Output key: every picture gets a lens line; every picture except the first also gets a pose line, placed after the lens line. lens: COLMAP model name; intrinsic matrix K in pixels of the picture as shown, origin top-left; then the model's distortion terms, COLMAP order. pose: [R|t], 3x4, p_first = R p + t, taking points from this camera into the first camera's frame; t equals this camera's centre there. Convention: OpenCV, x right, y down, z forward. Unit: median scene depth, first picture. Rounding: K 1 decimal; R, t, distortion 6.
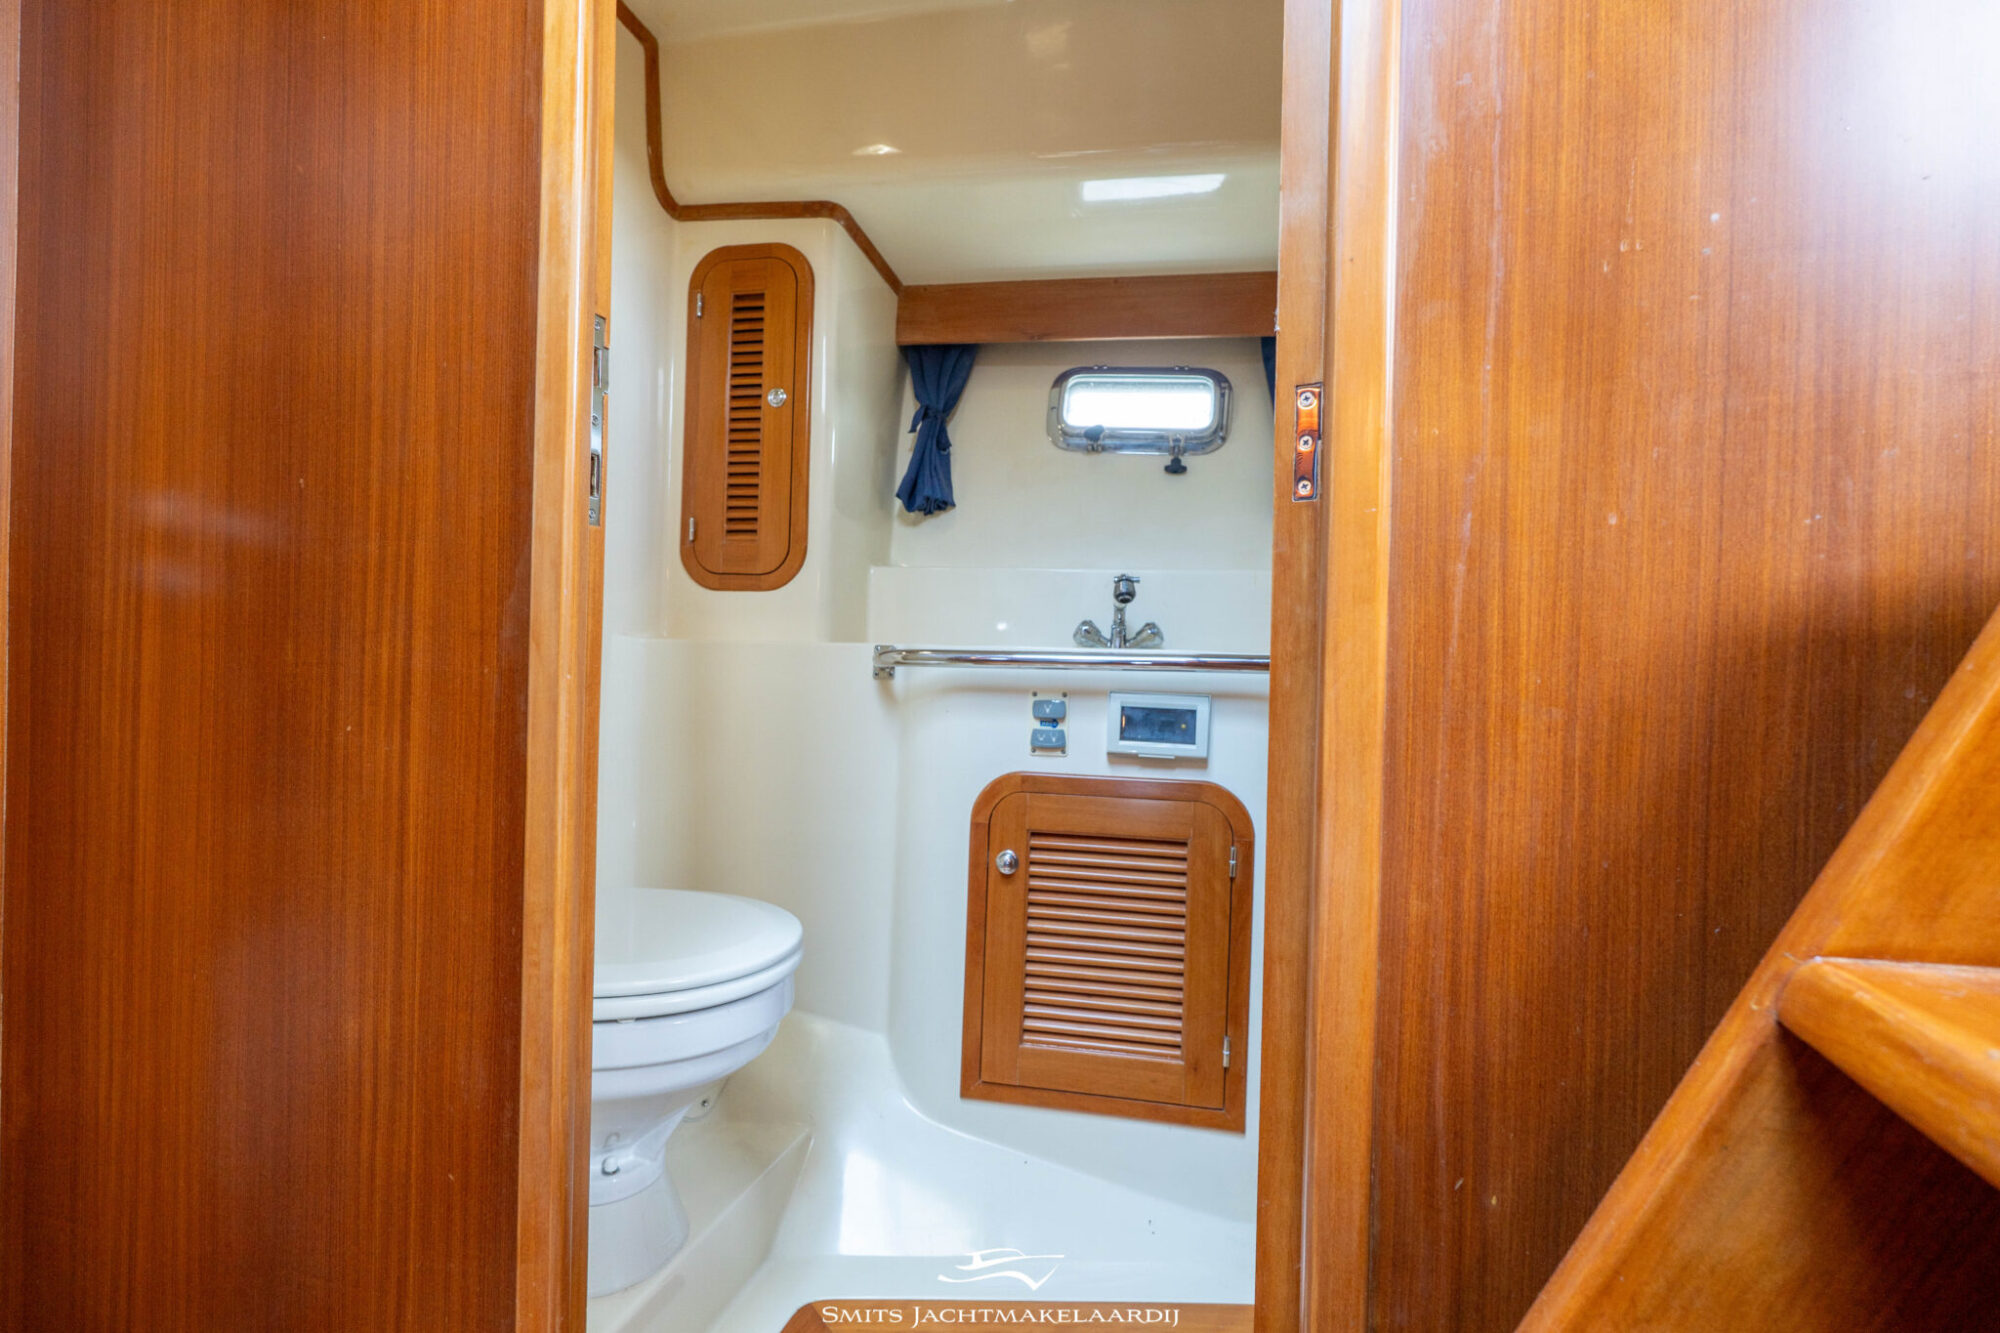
lens RADIAL K [[875.3, 0, 999.6], [0, 875.3, 667.9], [0, 0, 1]] dist [-0.001690, -0.000588]
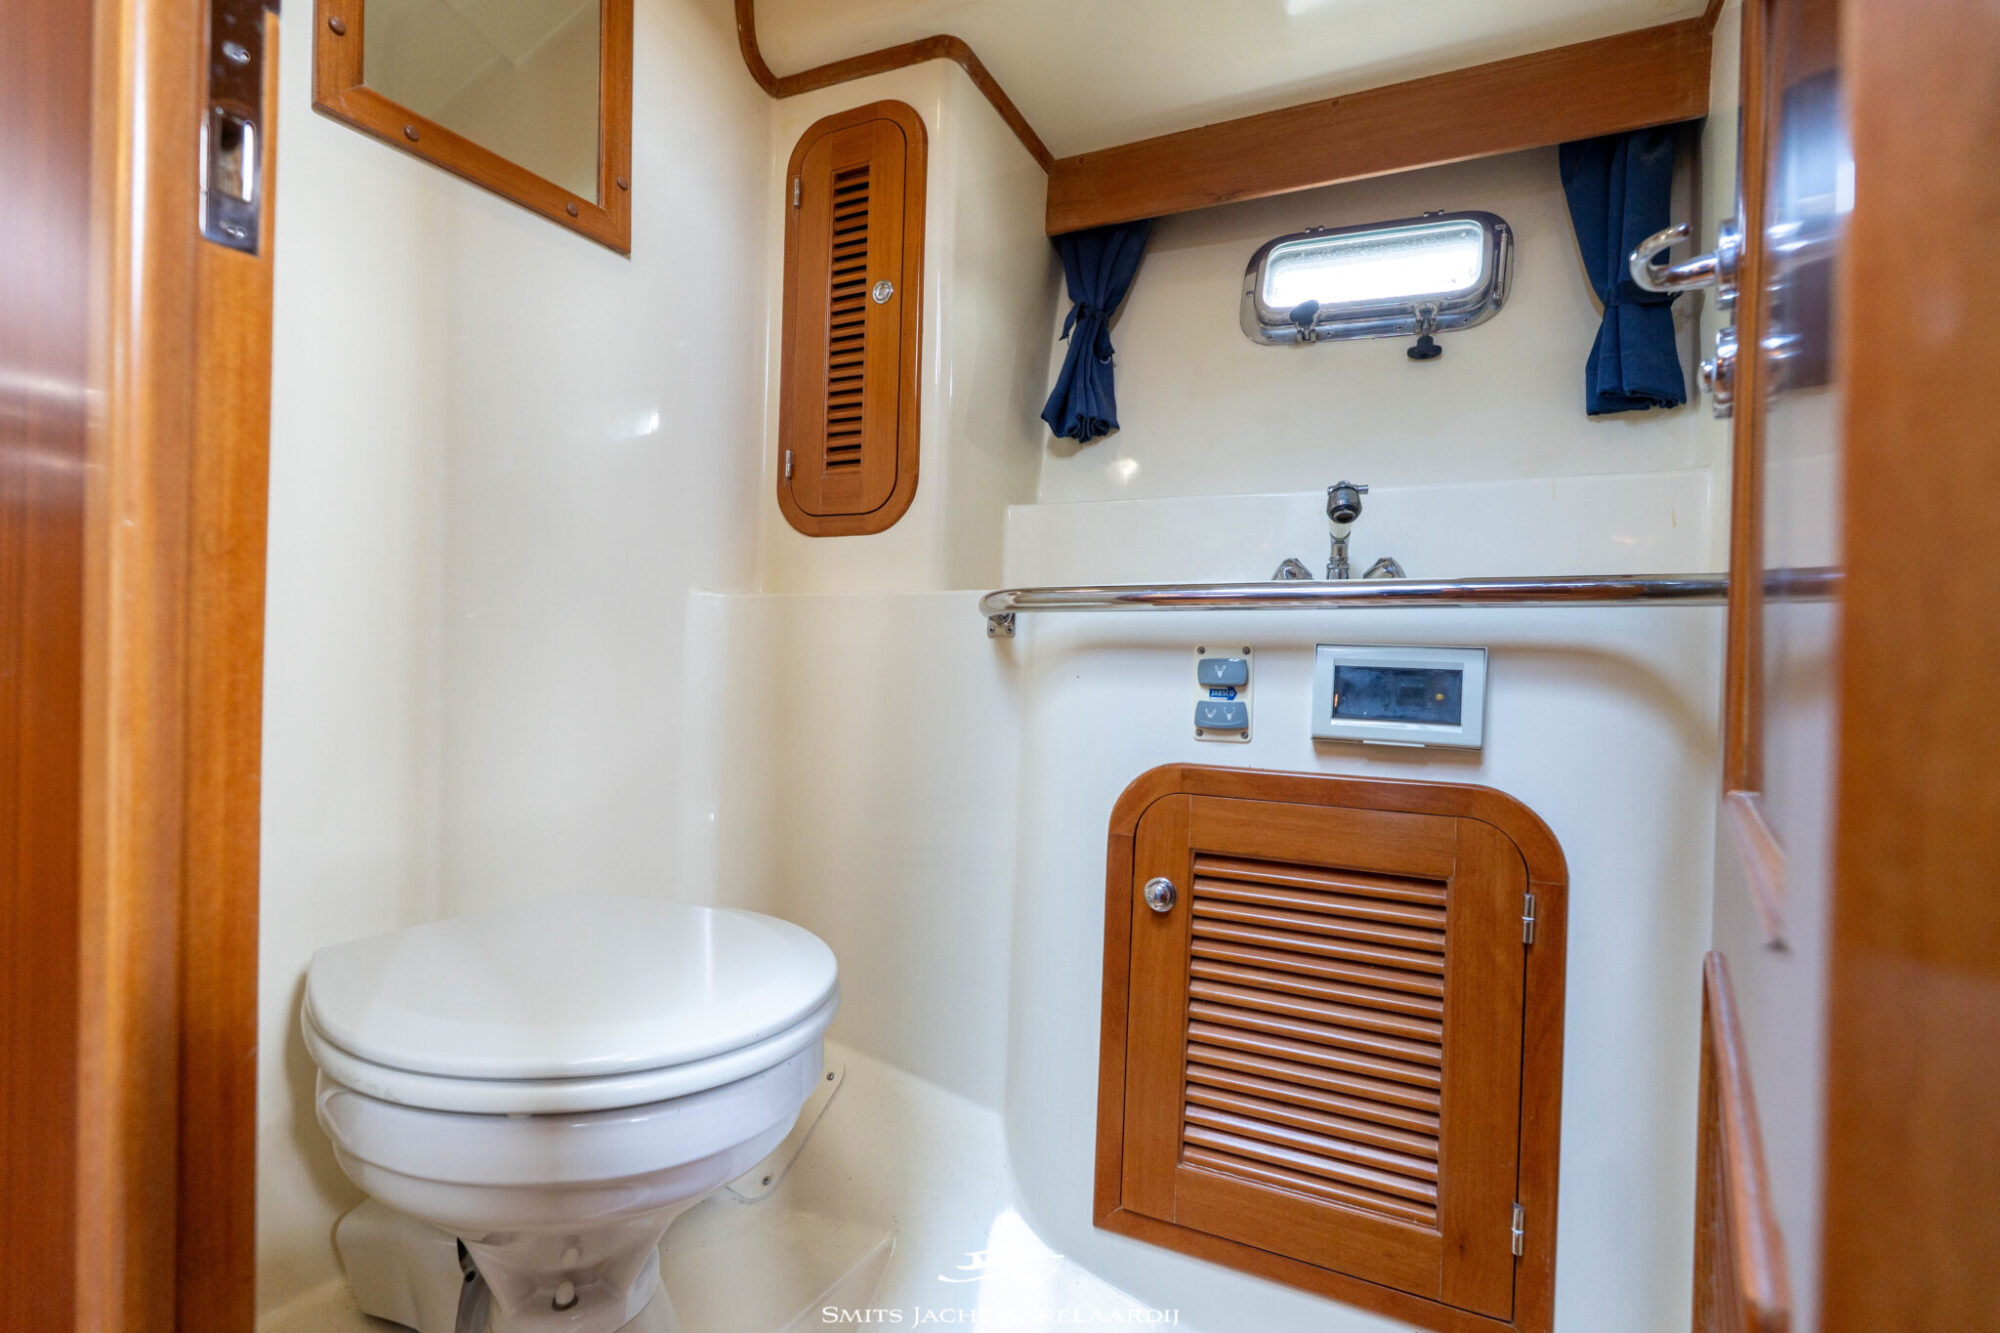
lens RADIAL K [[875.3, 0, 999.6], [0, 875.3, 667.9], [0, 0, 1]] dist [-0.001690, -0.000588]
pose [[0.967634, -0.002111, -0.252348, 0.052163], [0.000880, 0.999987, -0.004990, 0.040541], [0.252355, 0.004607, 0.967624, 0.258633]]
